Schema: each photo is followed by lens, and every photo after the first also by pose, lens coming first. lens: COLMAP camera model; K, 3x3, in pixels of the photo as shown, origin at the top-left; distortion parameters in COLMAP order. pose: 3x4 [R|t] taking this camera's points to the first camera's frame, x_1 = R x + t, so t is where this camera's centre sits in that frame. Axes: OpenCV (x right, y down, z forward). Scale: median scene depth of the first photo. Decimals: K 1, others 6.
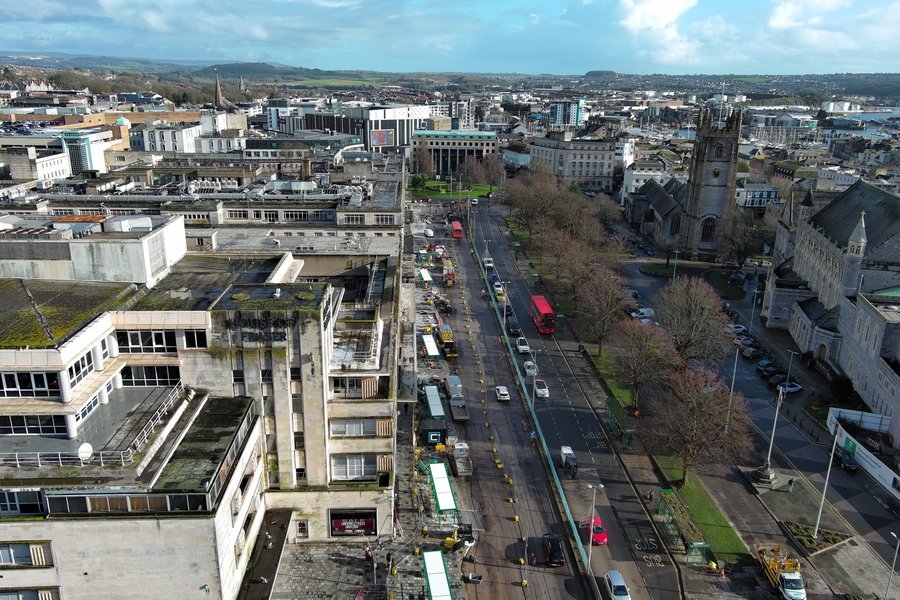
lens RADIAL K [[684.5, 0, 450.0], [0, 684.5, 300.0], [0, 0, 1]] dist [0.009735, -0.007421]
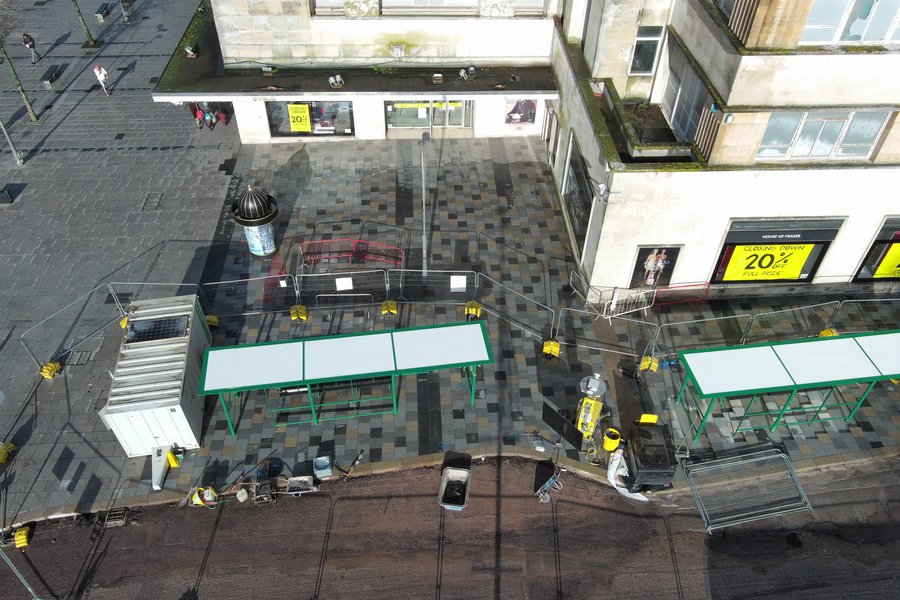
lens RADIAL K [[684.5, 0, 450.0], [0, 684.5, 300.0], [0, 0, 1]] dist [0.009735, -0.007421]
pose [[-0.006949, 0.686475, -0.727121, 0.096655], [-0.316792, 0.688174, 0.652732, 0.059751], [0.948470, 0.234881, 0.212687, 0.412169]]
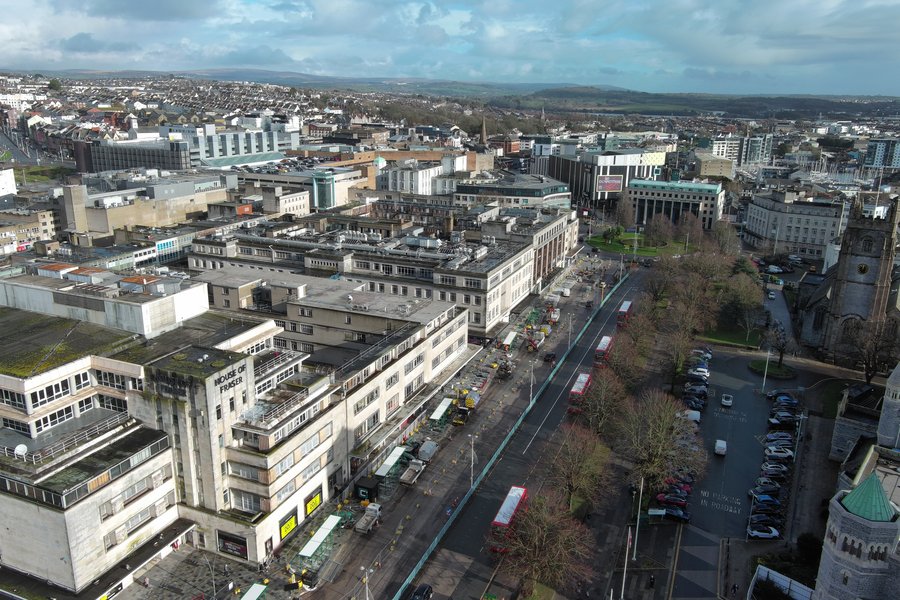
lens RADIAL K [[684.5, 0, 450.0], [0, 684.5, 300.0], [0, 0, 1]] dist [0.009735, -0.007421]
pose [[0.901231, 0.123462, -0.415378, 0.335562], [-0.136243, 0.990675, -0.001146, -0.086788], [0.411363, 0.057626, 0.909648, -0.009287]]
